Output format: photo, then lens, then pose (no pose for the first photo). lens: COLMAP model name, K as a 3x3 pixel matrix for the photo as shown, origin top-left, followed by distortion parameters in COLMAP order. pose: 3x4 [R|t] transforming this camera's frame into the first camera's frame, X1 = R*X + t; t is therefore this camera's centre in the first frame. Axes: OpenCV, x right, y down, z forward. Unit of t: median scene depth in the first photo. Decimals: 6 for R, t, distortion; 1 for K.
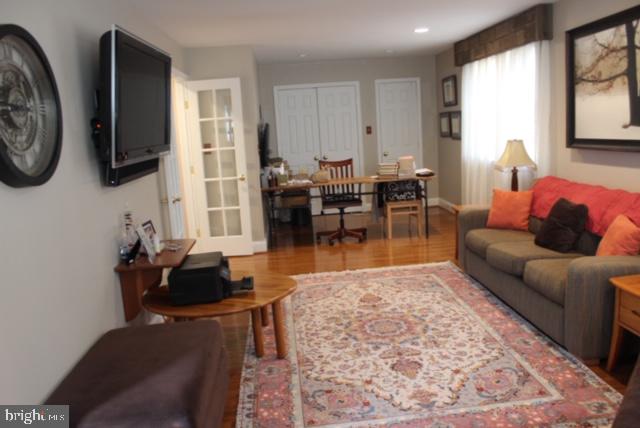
lens RADIAL K [[525.7, 0, 322.9], [0, 525.7, 224.0], [0, 0, 1]] dist [-0.173224, 0.142729]
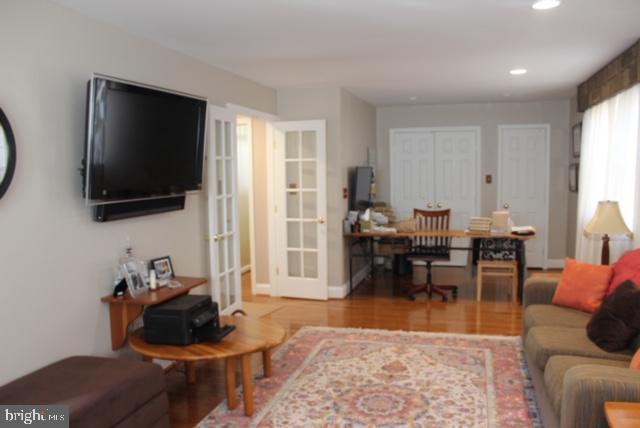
lens RADIAL K [[525.7, 0, 322.9], [0, 525.7, 224.0], [0, 0, 1]] dist [-0.173224, 0.142729]
pose [[0.936613, 0.082209, -0.340585, 0.231399], [-0.106827, 0.992803, -0.054136, -0.036116], [0.333683, 0.087088, 0.938654, 0.091662]]
